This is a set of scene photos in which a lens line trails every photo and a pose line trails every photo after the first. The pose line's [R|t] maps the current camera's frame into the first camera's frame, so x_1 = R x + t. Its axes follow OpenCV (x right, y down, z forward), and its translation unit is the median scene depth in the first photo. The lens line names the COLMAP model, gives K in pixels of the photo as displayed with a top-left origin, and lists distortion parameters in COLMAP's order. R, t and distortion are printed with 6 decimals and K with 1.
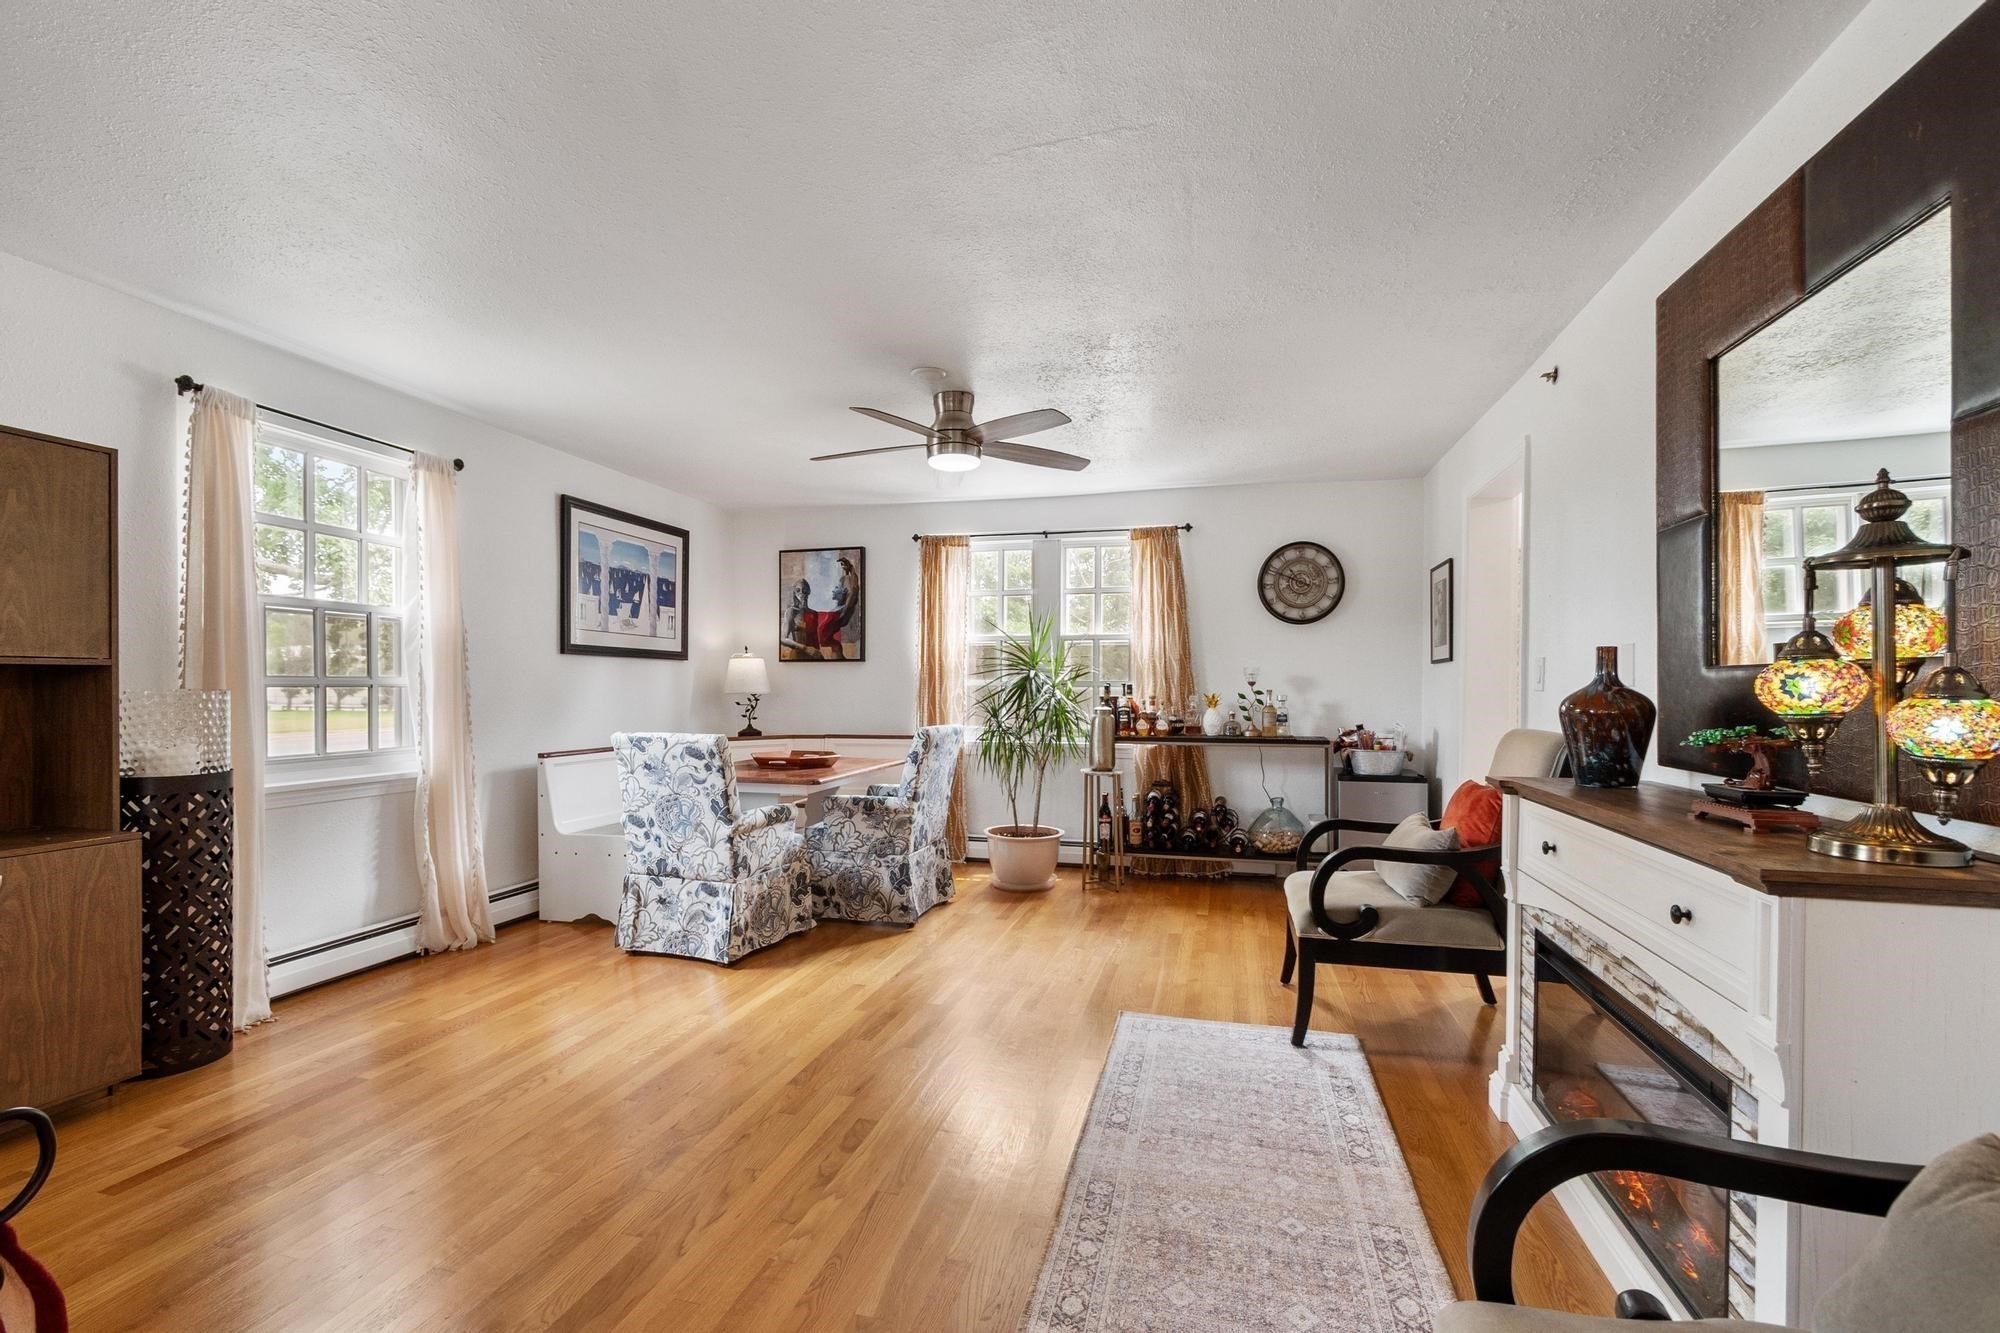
lens RADIAL K [[884.1, 0, 991.9], [0, 884.1, 695.2], [0, 0, 1]] dist [0.003085, -0.001406]
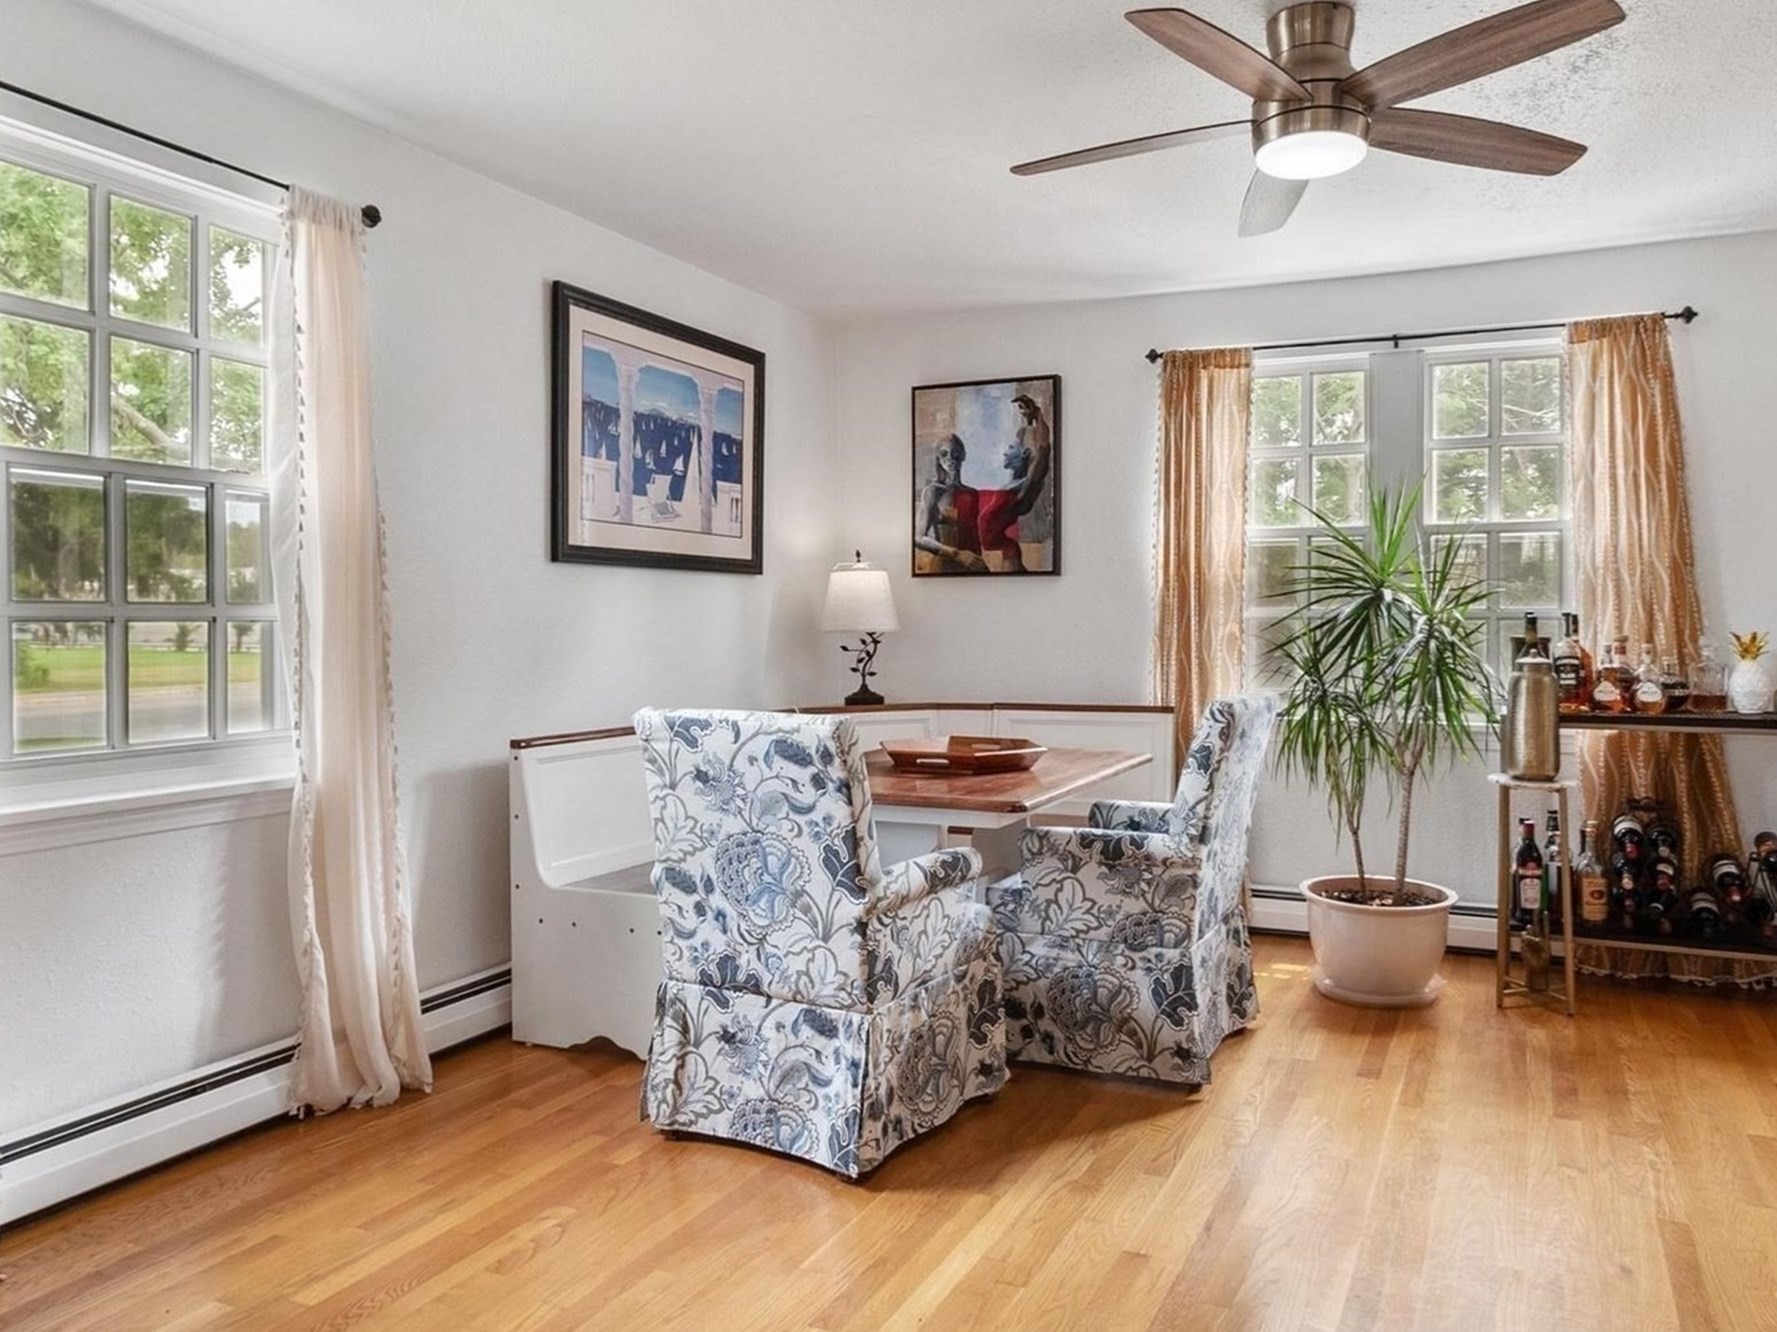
lens RADIAL K [[1263.3, 0, 994.2], [0, 1263.3, 631.1], [0, 0, 1]] dist [-0.008653, 0.005144]
pose [[0.990878, -0.000223, -0.134765, -0.114370], [0.000091, 1.000000, -0.000980, -0.002014], [0.134765, 0.000958, 0.990877, 0.278045]]
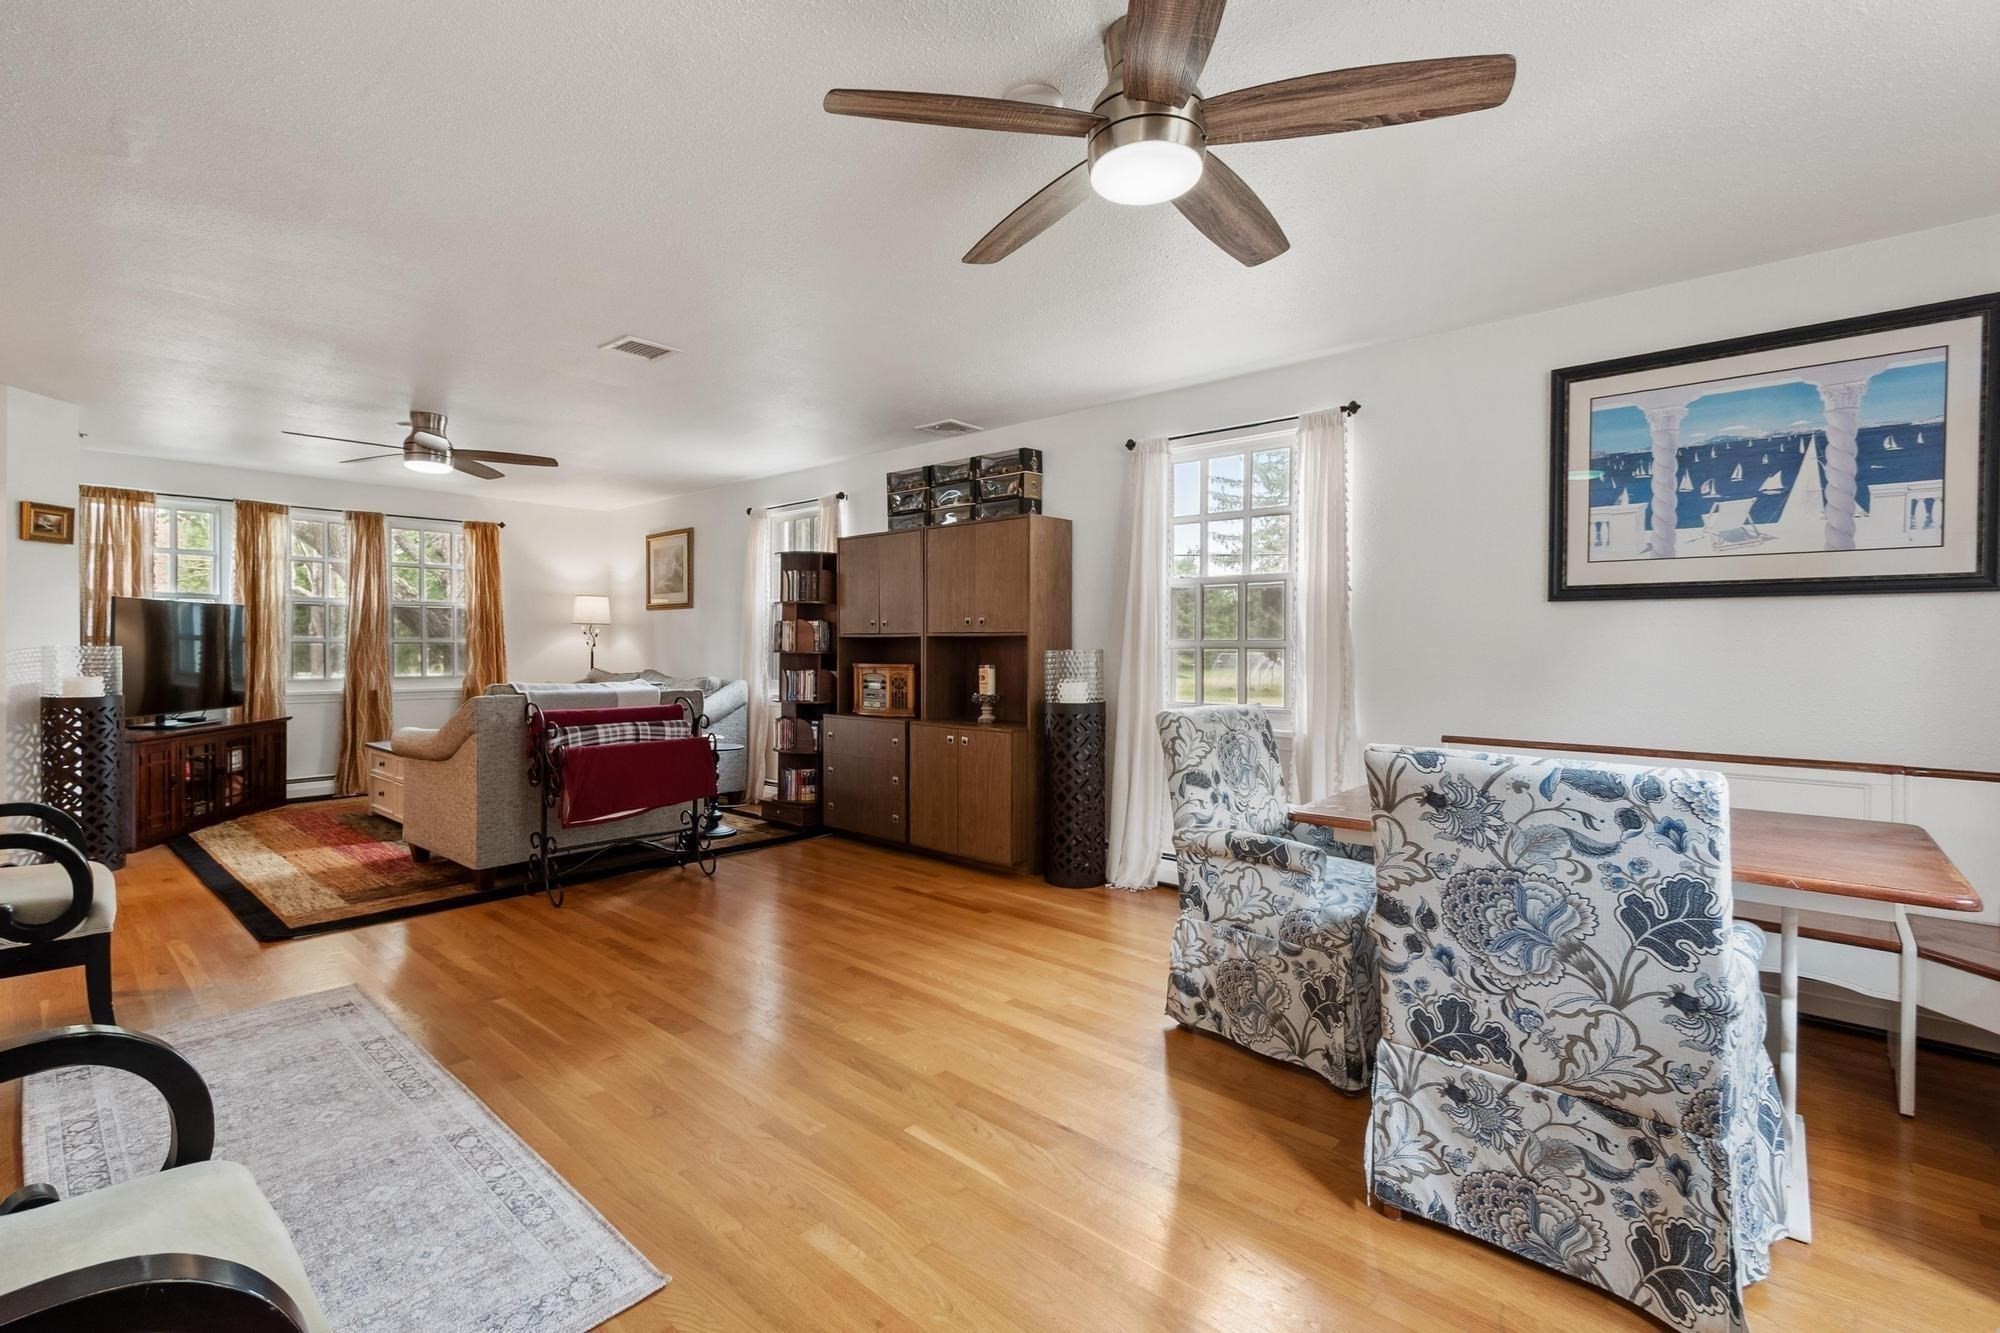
lens RADIAL K [[884.1, 0, 953.4], [0, 884.1, 646.3], [0, 0, 1]] dist [0.003085, -0.001406]
pose [[-0.468681, -0.002618, -0.883364, 0.406356], [-0.011231, 0.999932, 0.002996, -0.010199], [0.883296, 0.011325, -0.468679, 1.069561]]
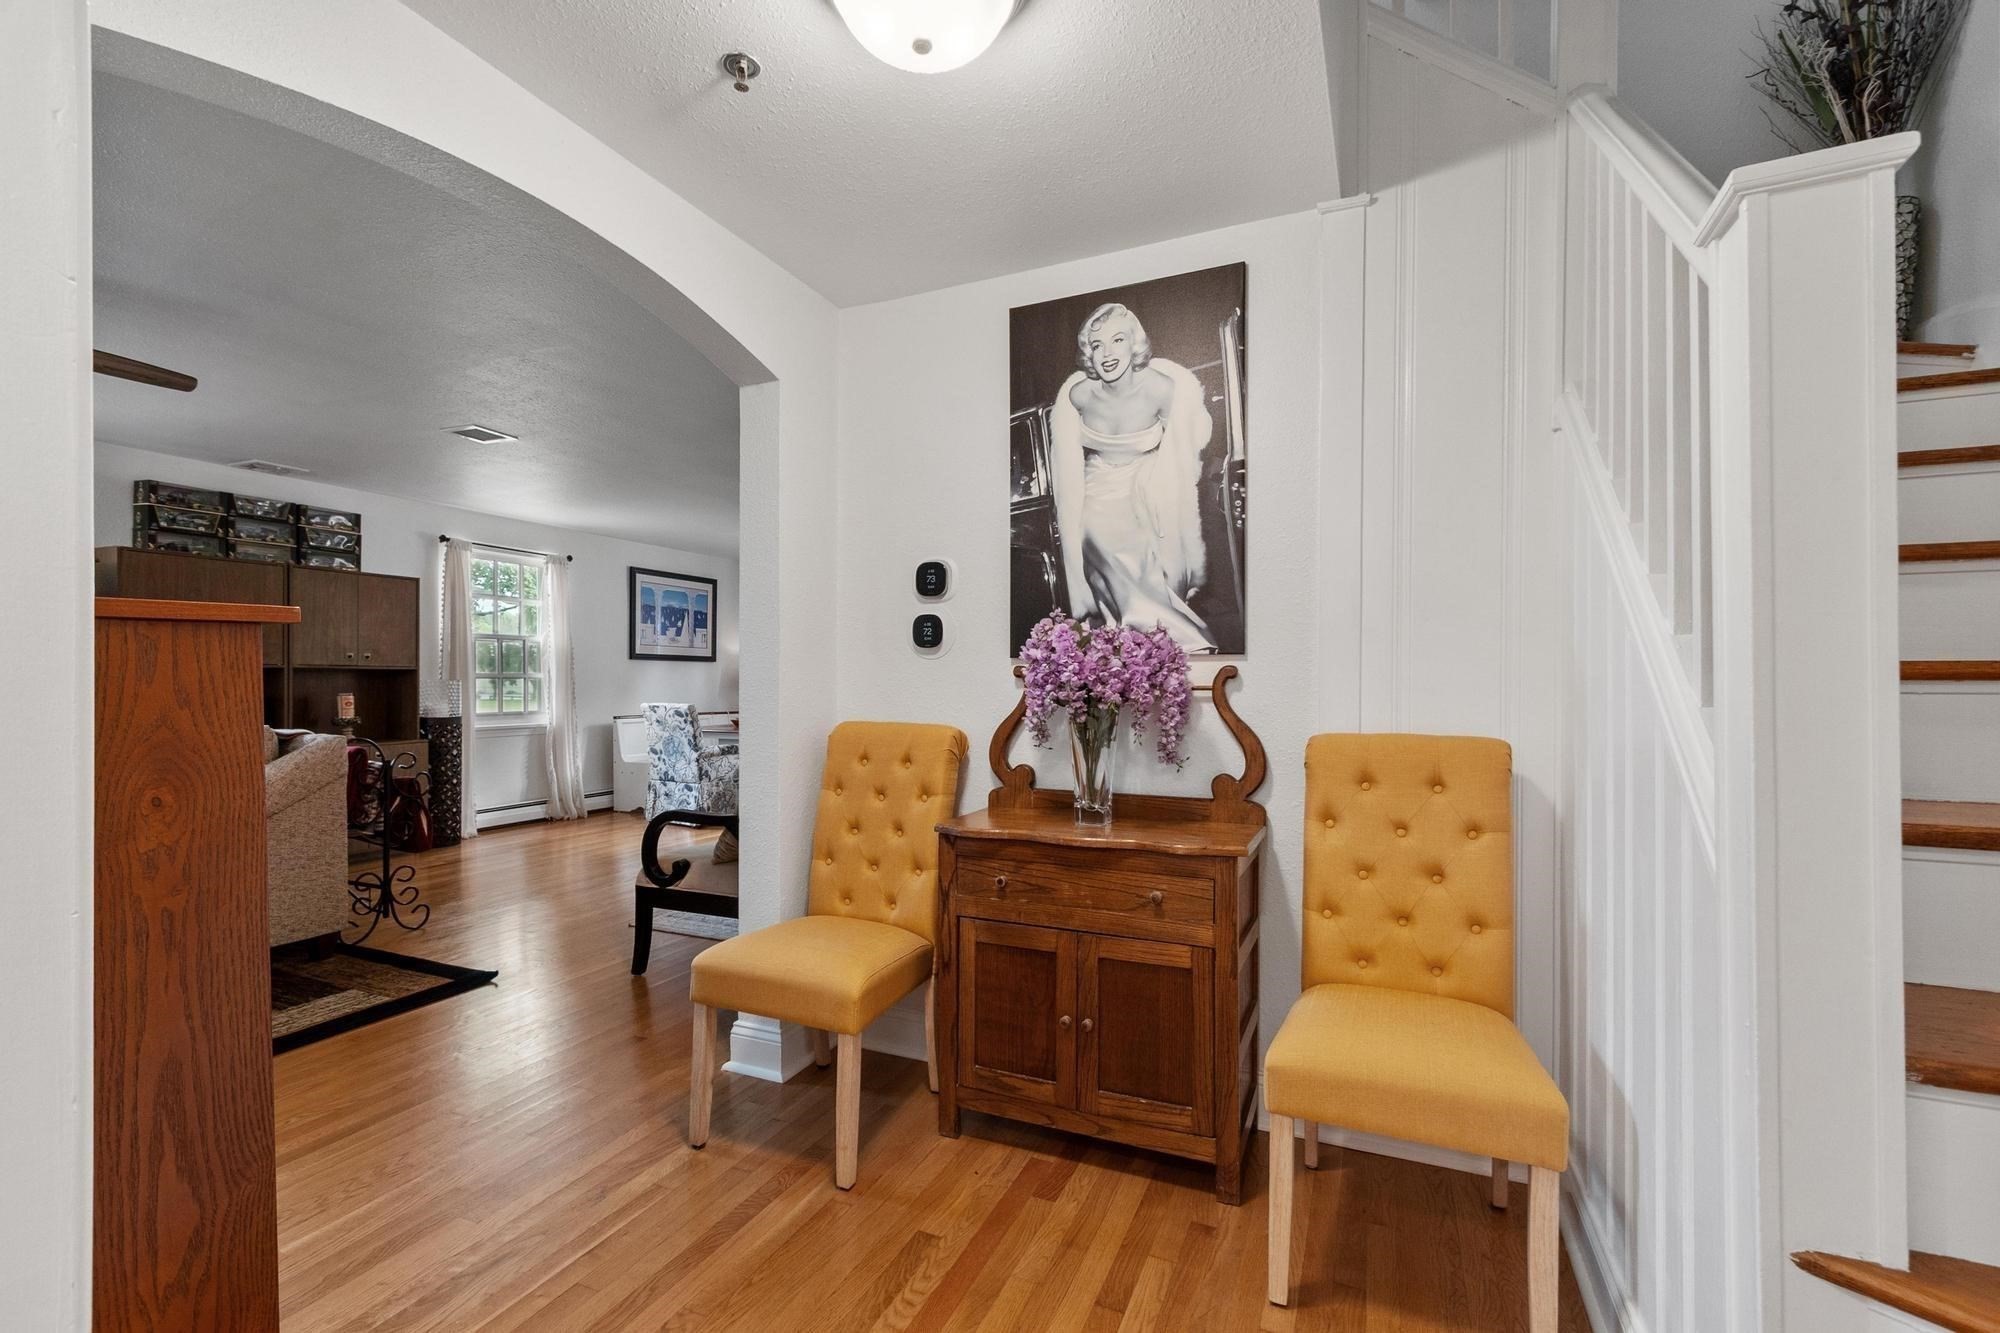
lens RADIAL K [[884.1, 0, 992.1], [0, 884.1, 681.7], [0, 0, 1]] dist [0.003085, -0.001406]
pose [[0.987401, -0.000485, -0.158239, 0.557552], [-0.000467, 0.999982, -0.005981, 0.006898], [0.158239, 0.005979, 0.987383, -0.679090]]
